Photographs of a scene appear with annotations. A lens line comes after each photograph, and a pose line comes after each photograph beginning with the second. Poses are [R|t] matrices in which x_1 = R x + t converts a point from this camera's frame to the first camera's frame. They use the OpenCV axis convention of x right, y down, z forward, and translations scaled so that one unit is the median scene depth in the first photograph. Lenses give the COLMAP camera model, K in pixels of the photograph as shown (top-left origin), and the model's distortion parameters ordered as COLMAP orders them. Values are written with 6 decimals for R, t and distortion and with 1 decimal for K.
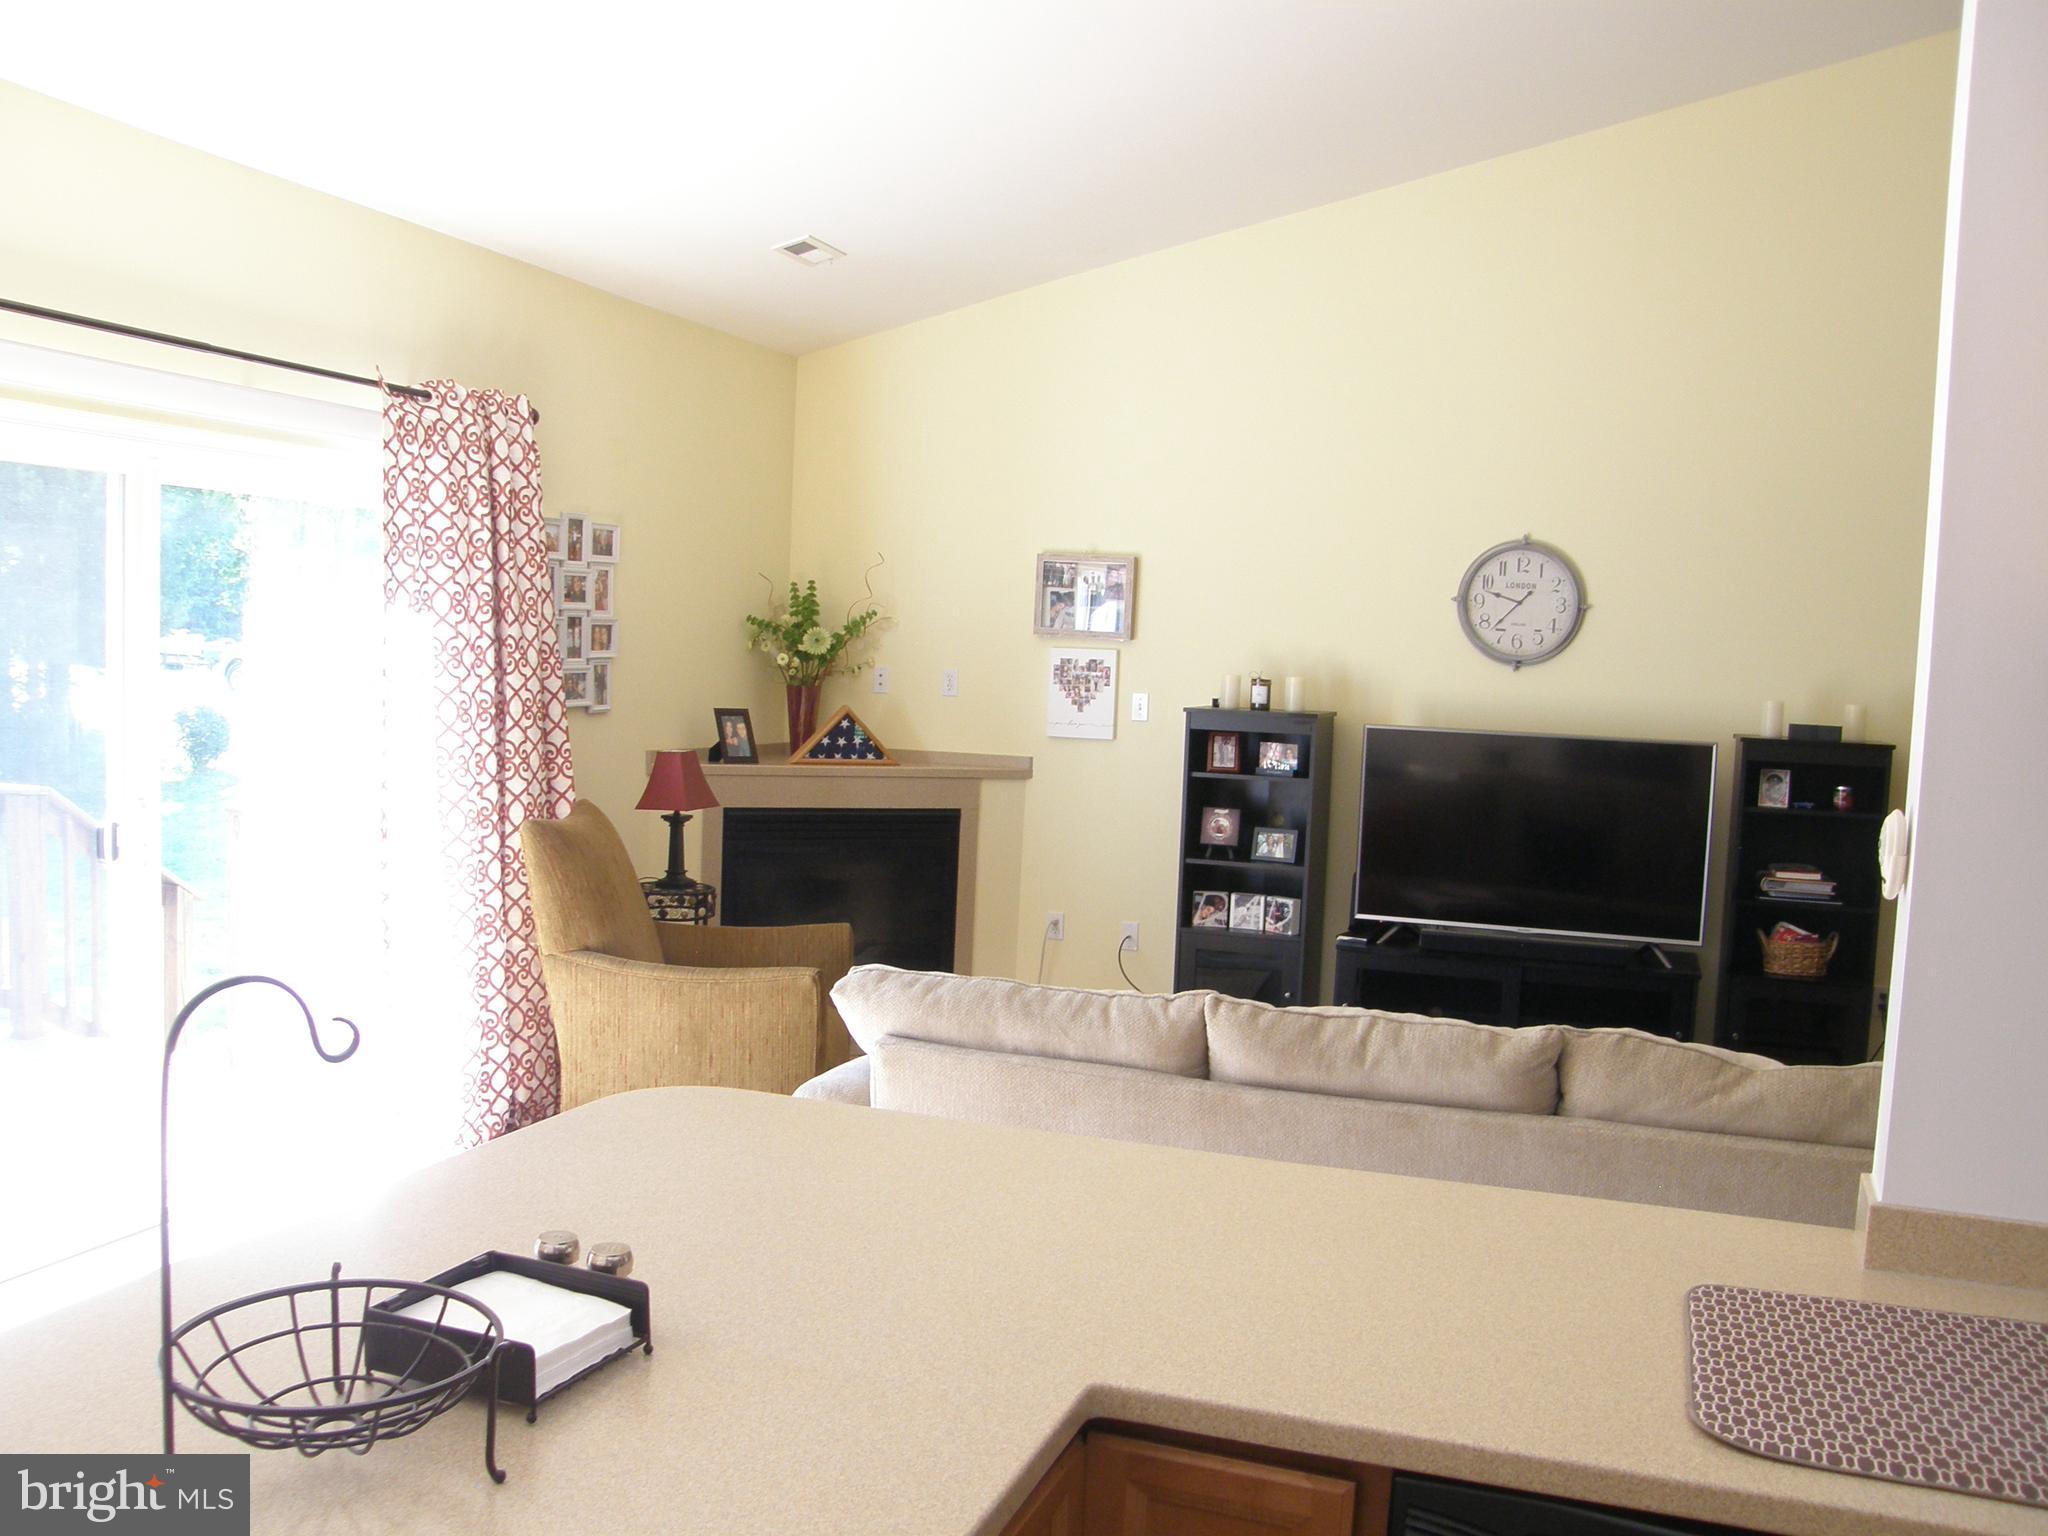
lens RADIAL K [[1757.4, 0, 1023.3], [0, 1757.4, 818.2], [0, 0, 1]] dist [-0.173433, 0.166172]
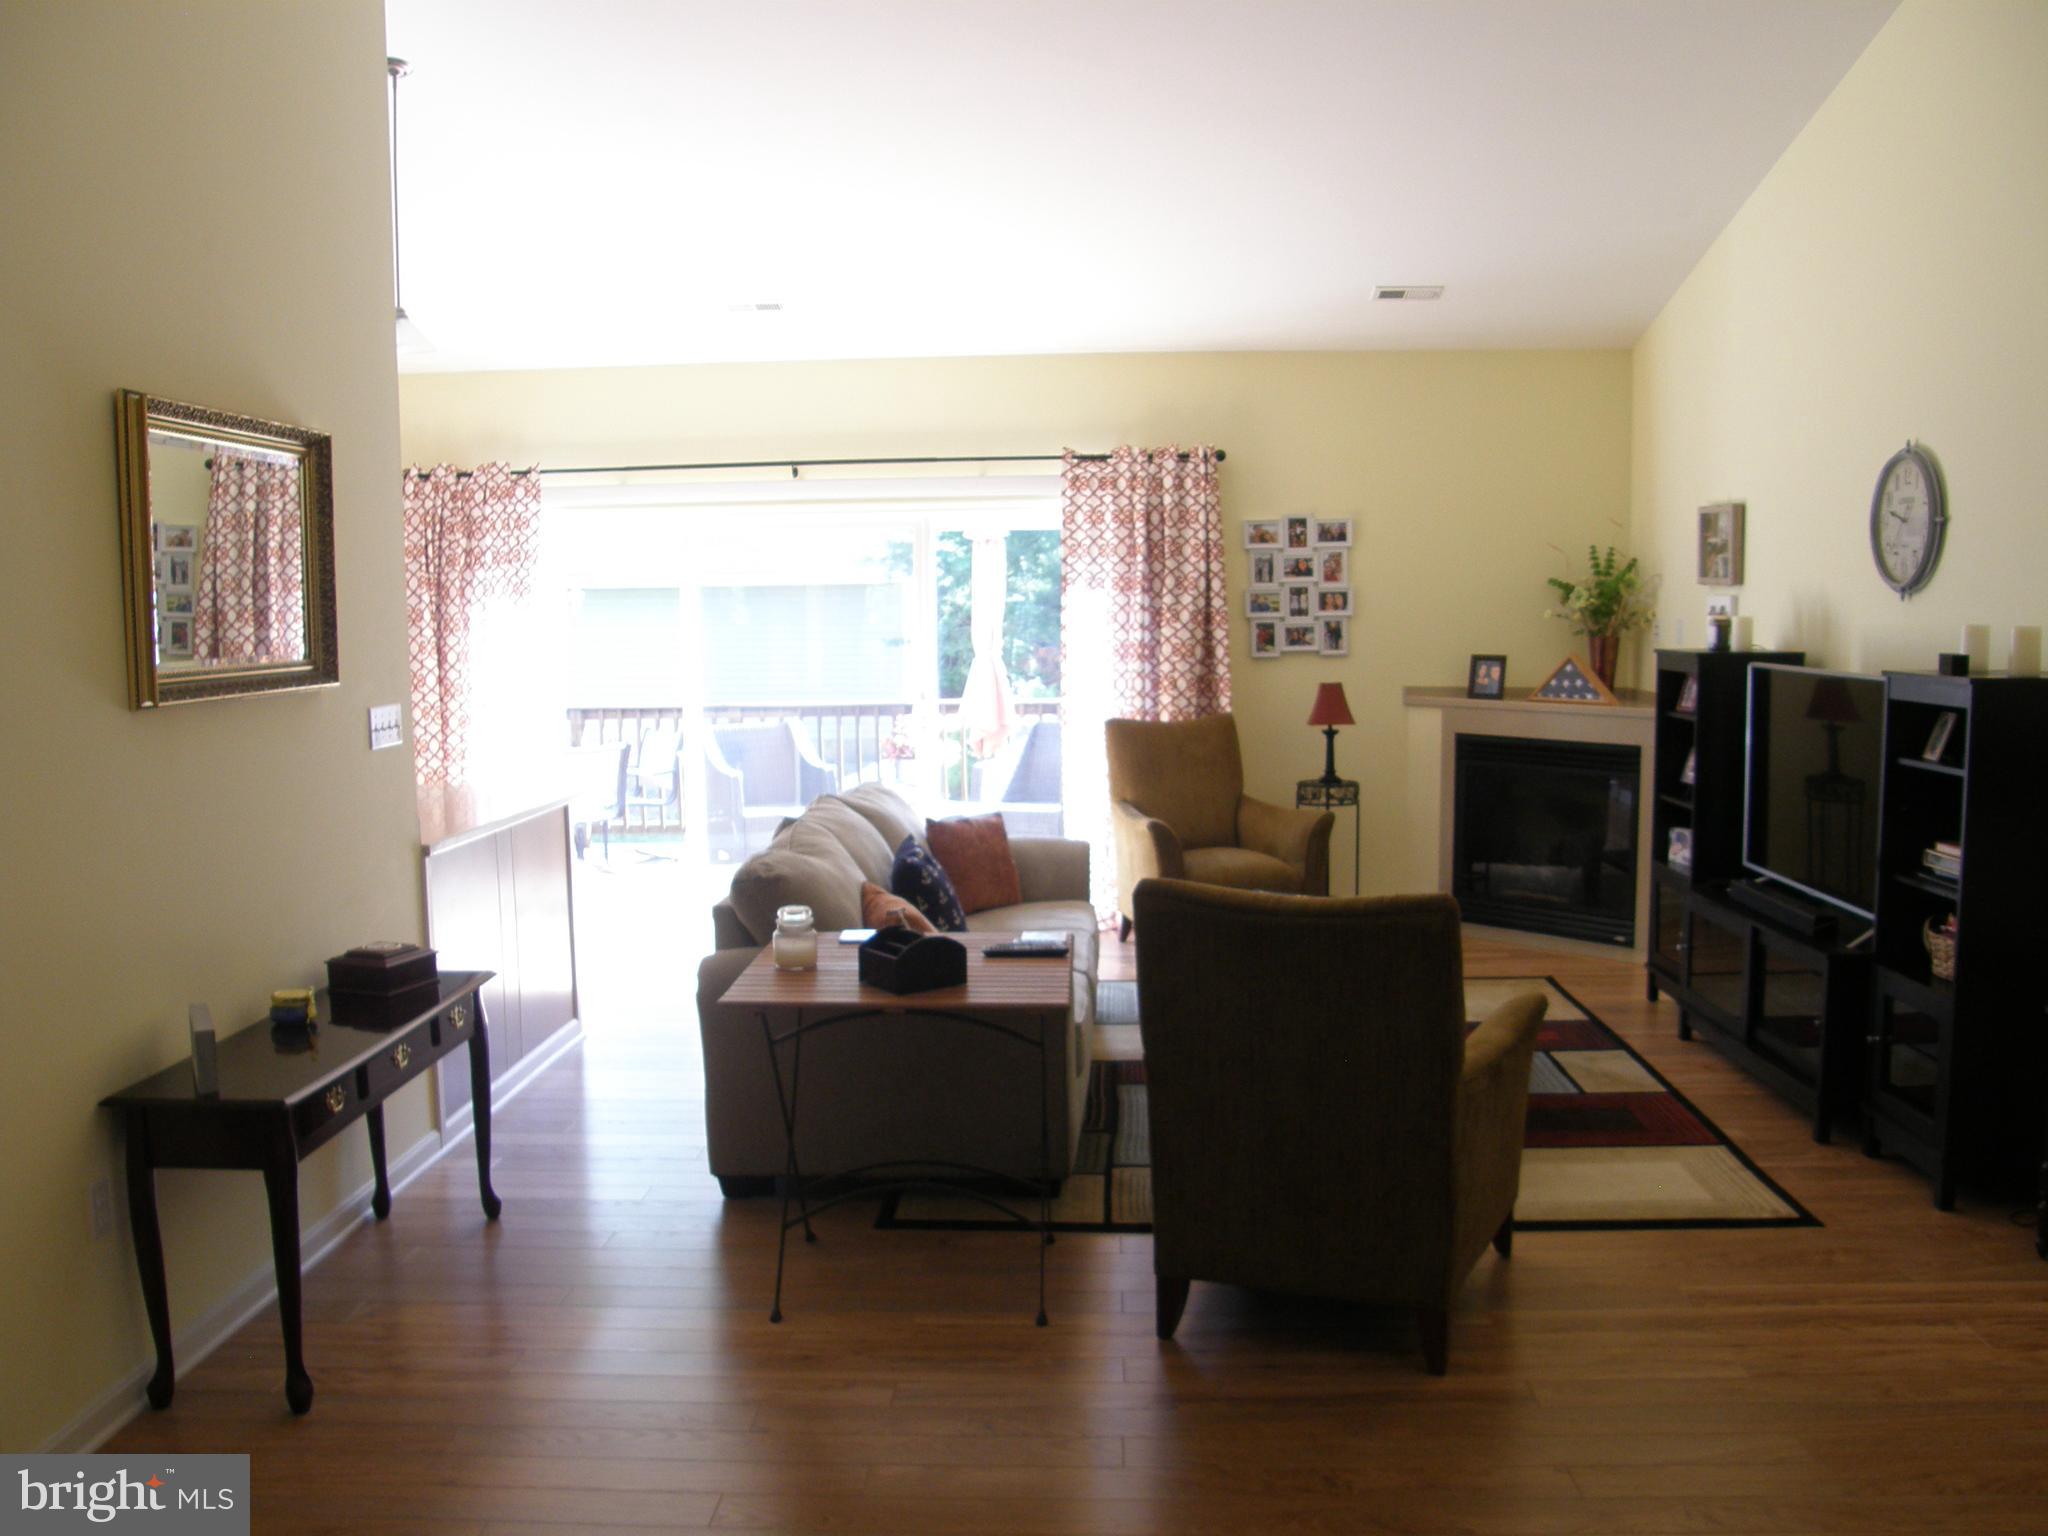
lens RADIAL K [[1757.4, 0, 1023.3], [0, 1757.4, 818.2], [0, 0, 1]] dist [-0.173433, 0.166172]
pose [[0.299230, 0.075611, -0.951181, 1.175917], [-0.068290, 0.995996, 0.057690, 0.005242], [0.951734, 0.047694, 0.303195, 0.410592]]
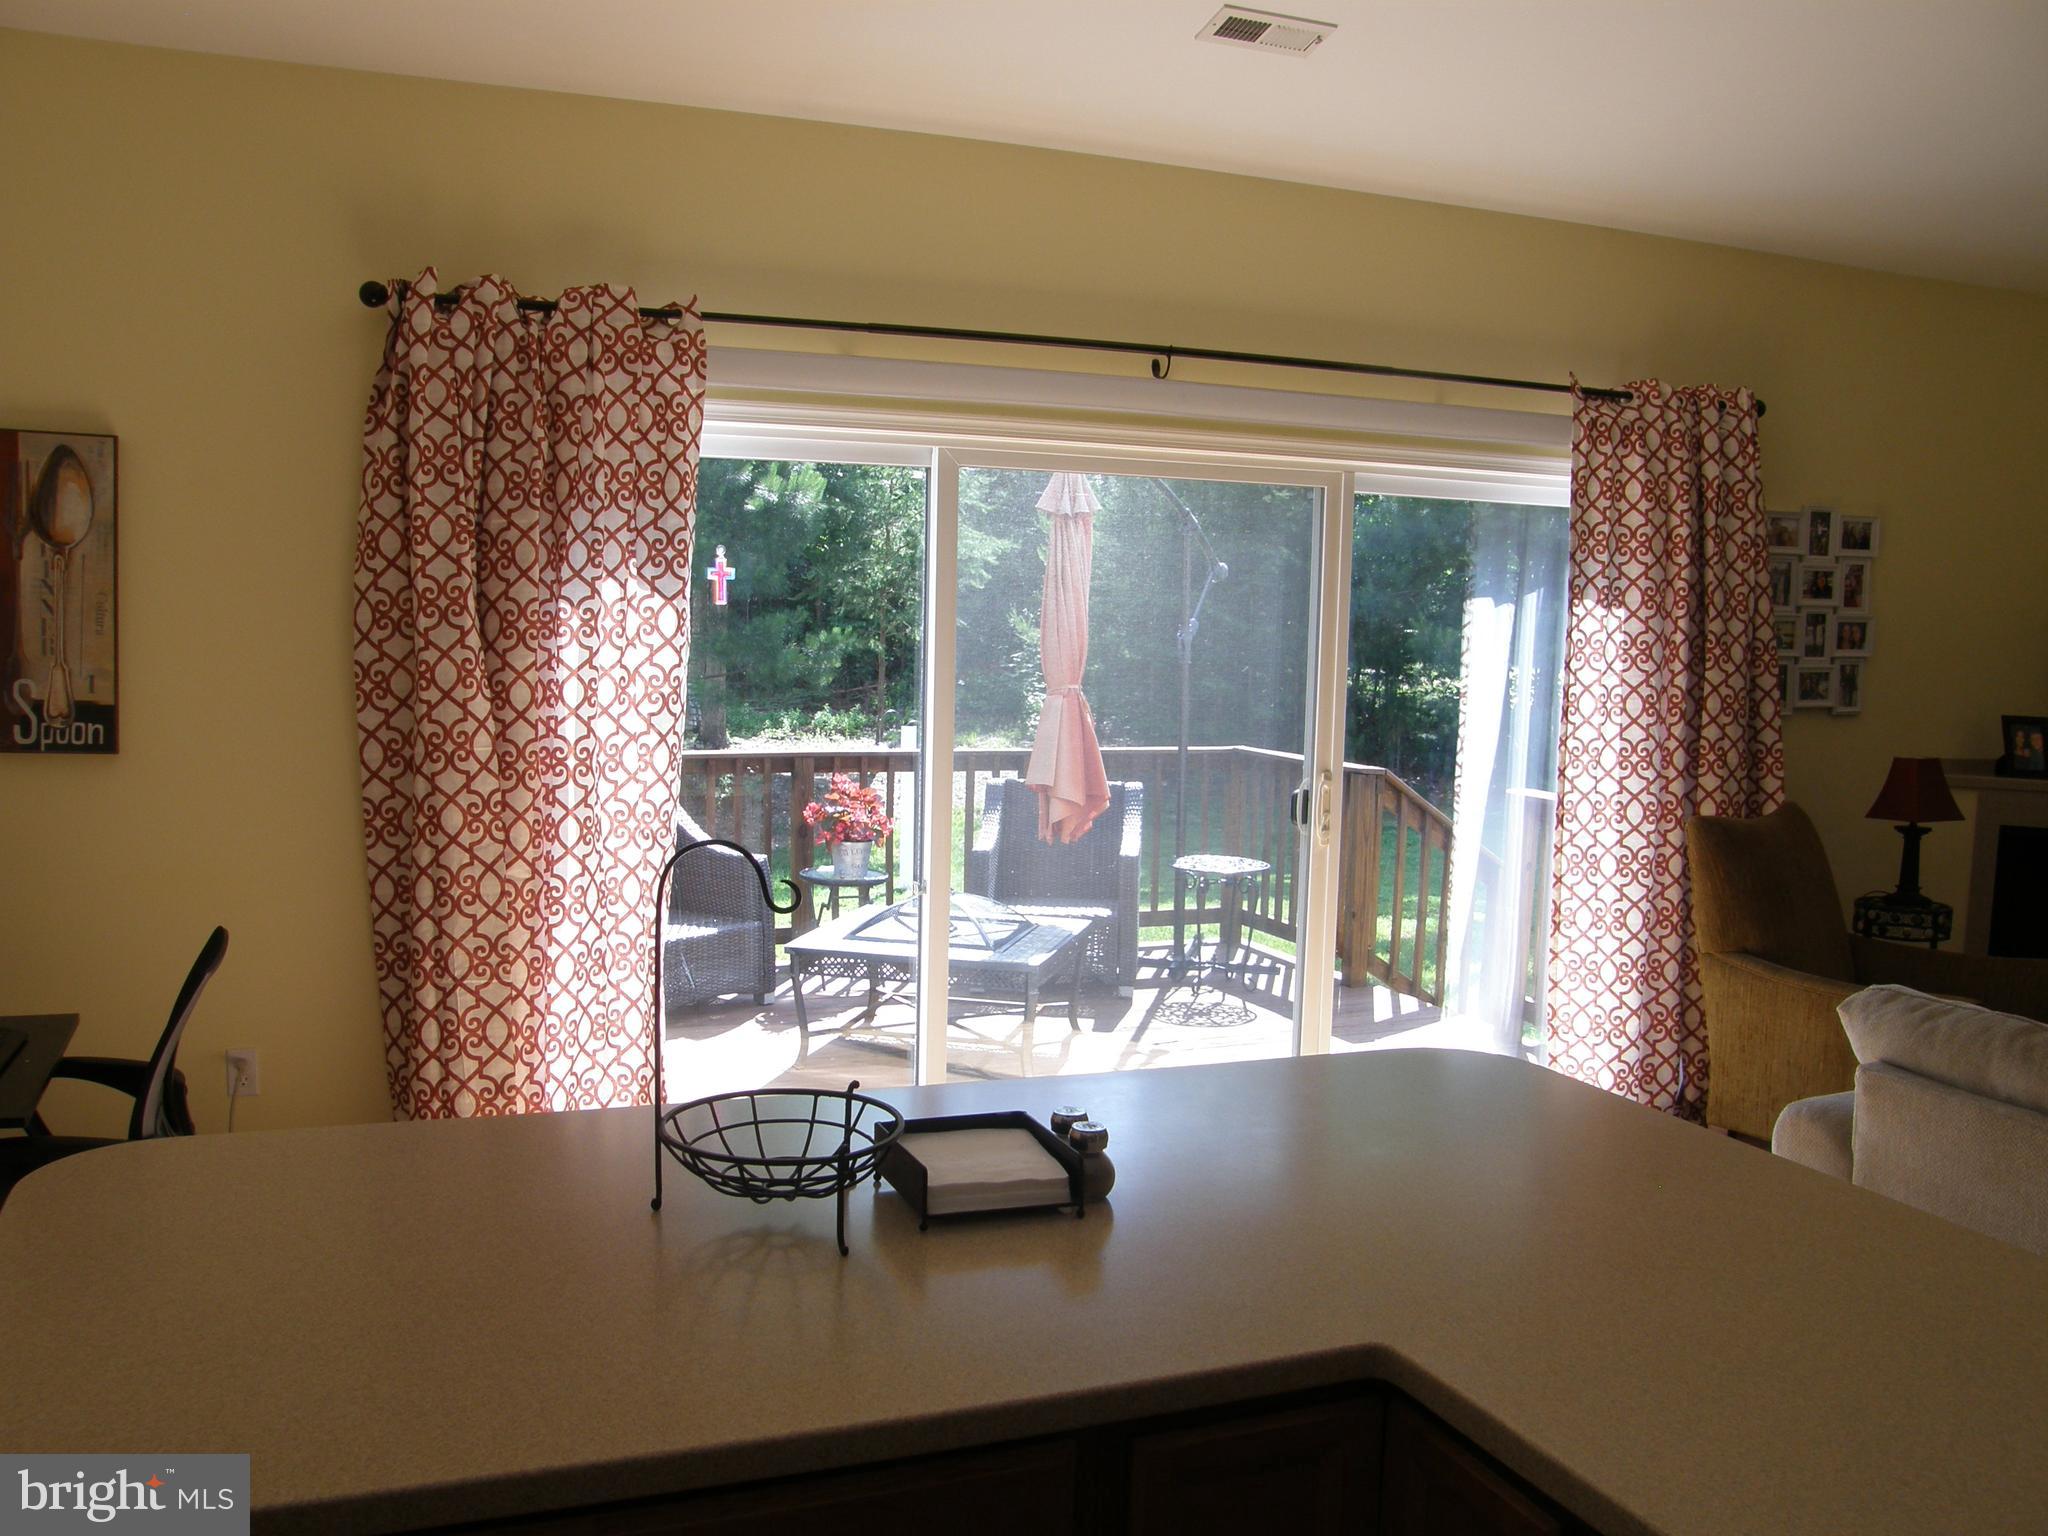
lens RADIAL K [[1757.4, 0, 1023.3], [0, 1757.4, 818.2], [0, 0, 1]] dist [-0.173433, 0.166172]
pose [[0.661285, 0.063465, -0.747446, 0.184477], [-0.068899, 0.997341, 0.023727, 0.005465], [0.746964, 0.035808, 0.663899, 0.054914]]
